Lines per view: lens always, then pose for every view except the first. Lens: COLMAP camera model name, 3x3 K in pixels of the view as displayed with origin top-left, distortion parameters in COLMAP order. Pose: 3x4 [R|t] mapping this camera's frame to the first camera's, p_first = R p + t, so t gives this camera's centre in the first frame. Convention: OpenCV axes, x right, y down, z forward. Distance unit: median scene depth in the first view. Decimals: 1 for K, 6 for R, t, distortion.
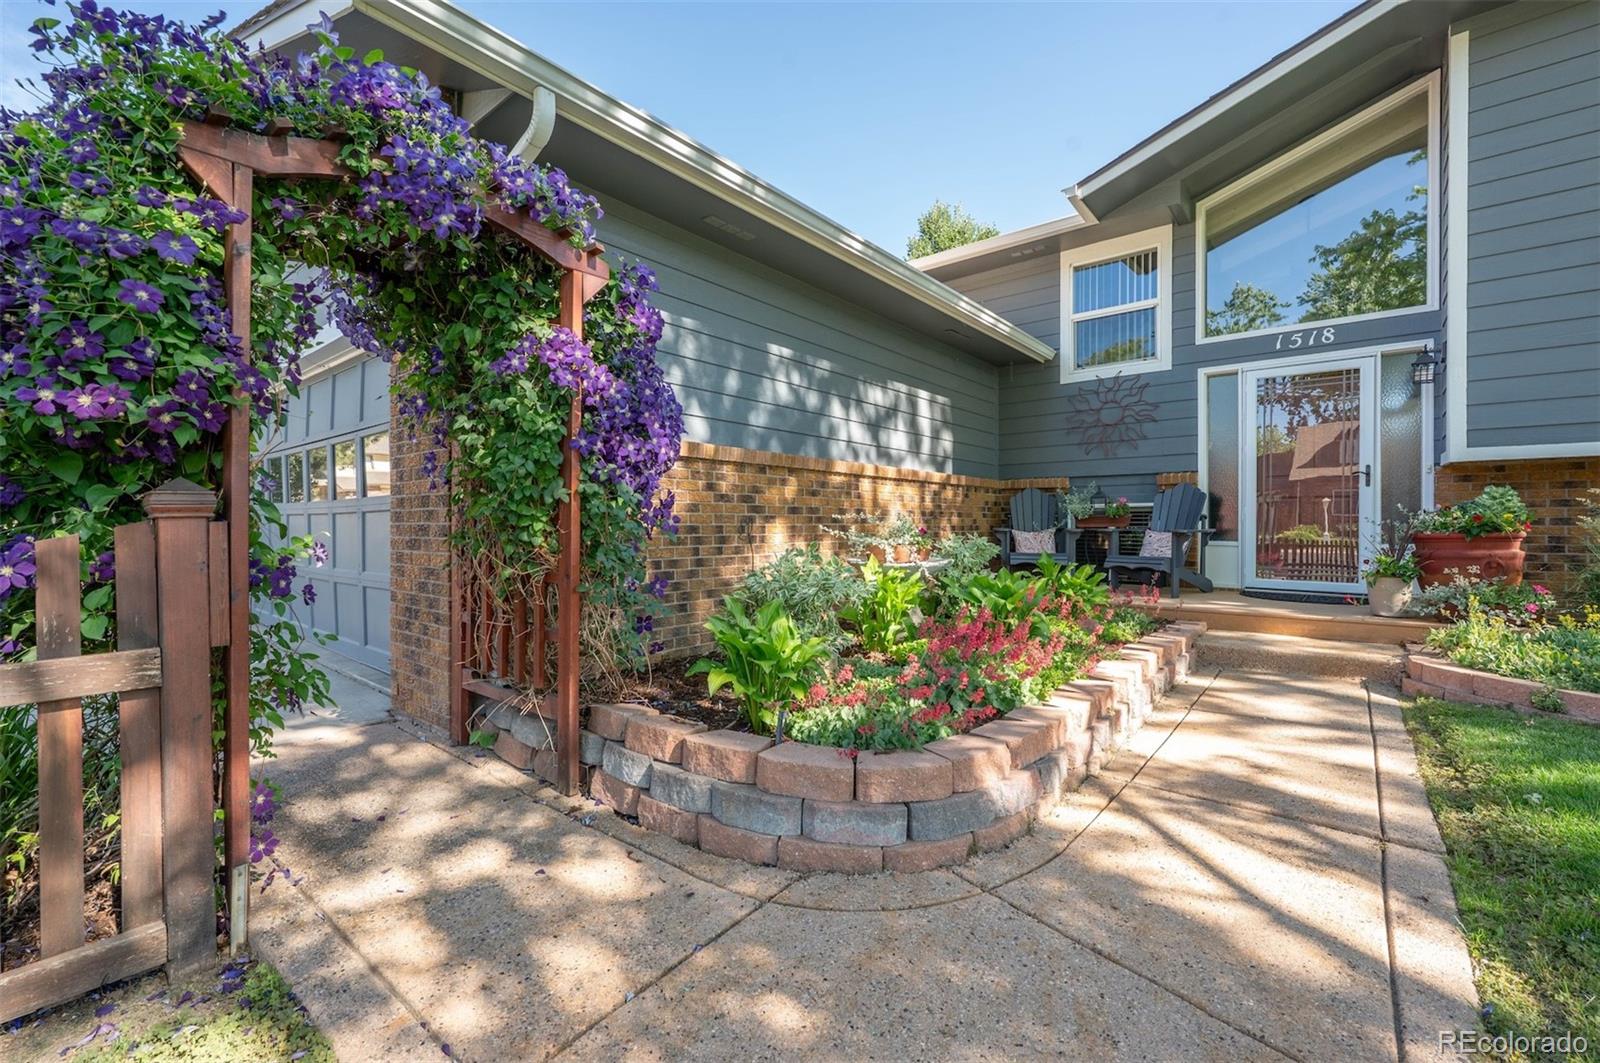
lens RADIAL K [[662.2, 0, 790.6], [0, 662.2, 527.2], [0, 0, 1]] dist [-0.009554, 0.001245]
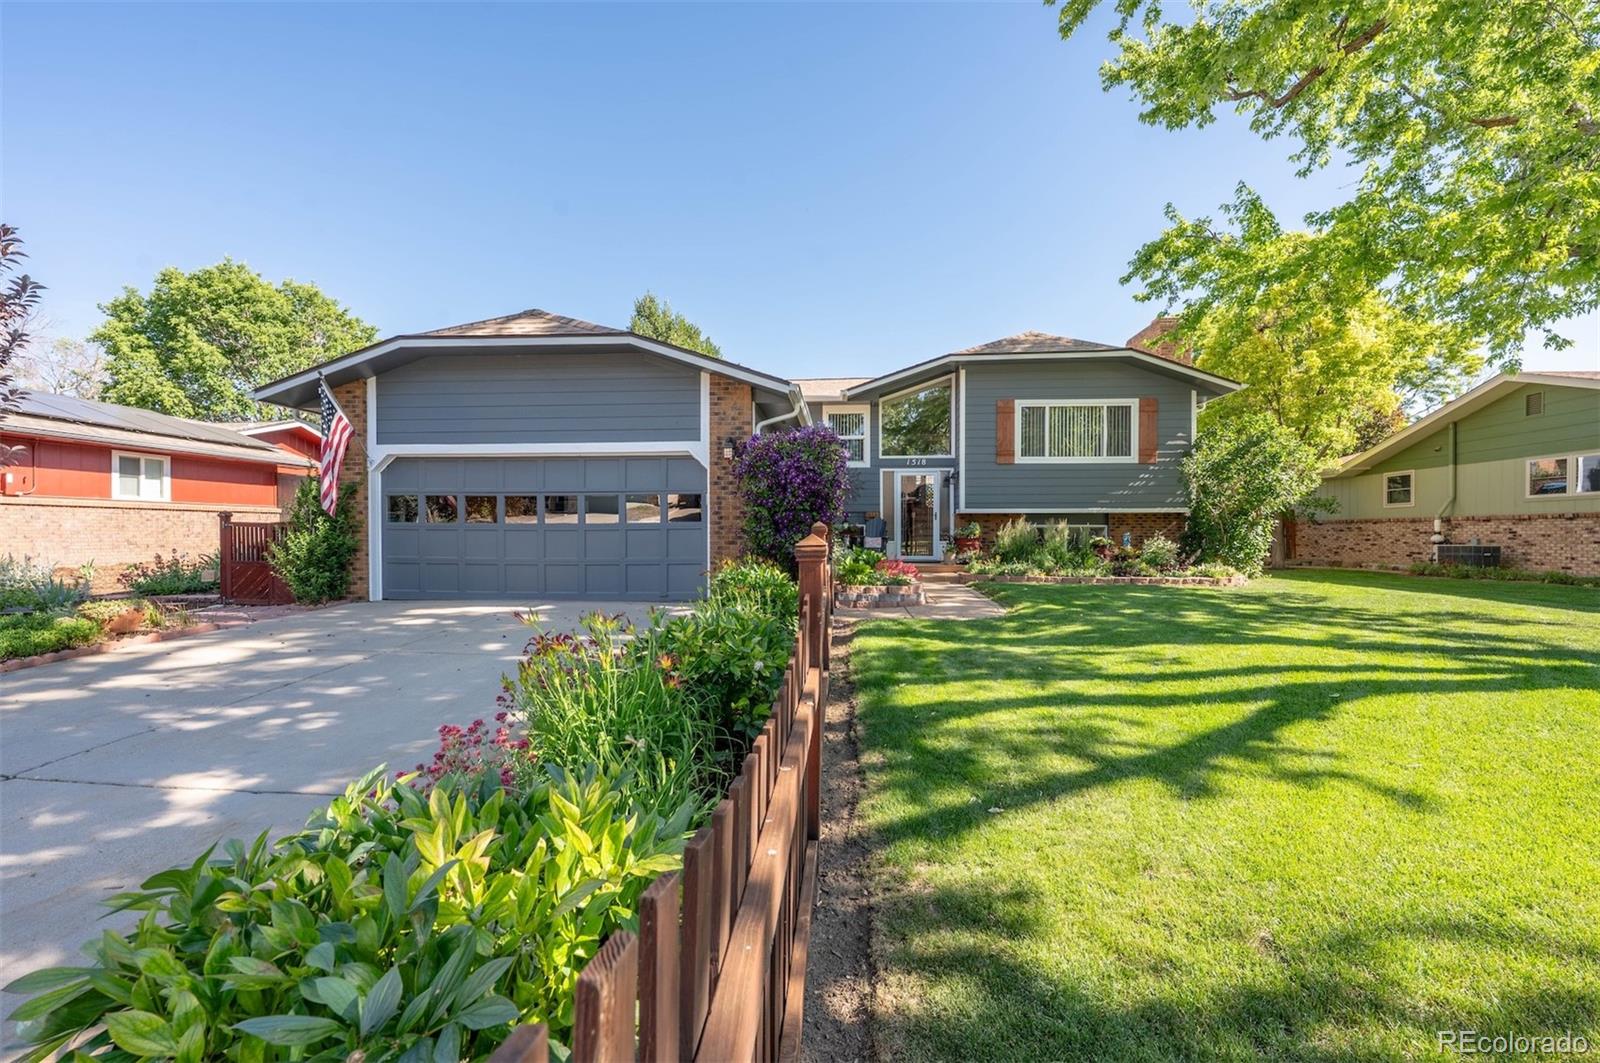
lens RADIAL K [[630.6, 0, 796.3], [0, 630.6, 535.3], [0, 0, 1]] dist [-0.000031, 0.000109]
pose [[0.823475, -0.000245, 0.567352, -0.897966], [0.004608, 0.999970, -0.006256, 0.010098], [-0.567334, 0.007766, 0.823451, -0.676731]]
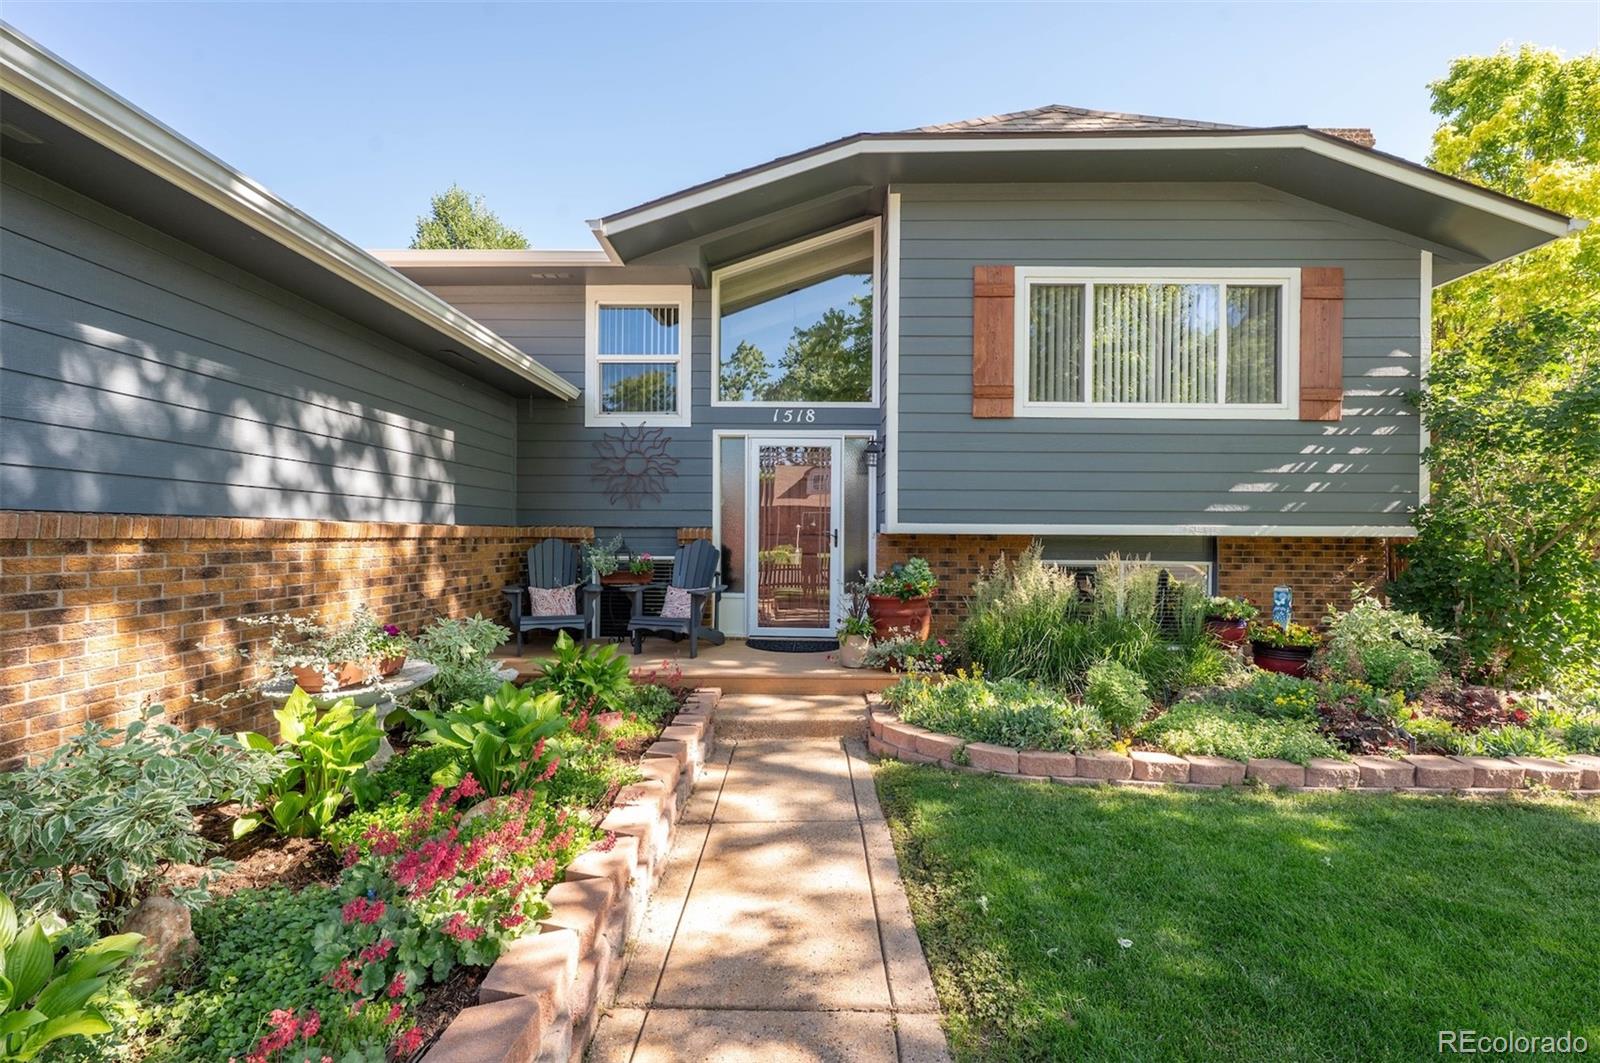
lens RADIAL K [[662.2, 0, 800.1], [0, 662.2, 538.8], [0, 0, 1]] dist [-0.009554, 0.001245]
pose [[0.771542, 0.004402, 0.636163, 0.056825], [-0.001407, 0.999985, -0.005213, -0.061448], [-0.636176, 0.003127, 0.771537, 0.101977]]
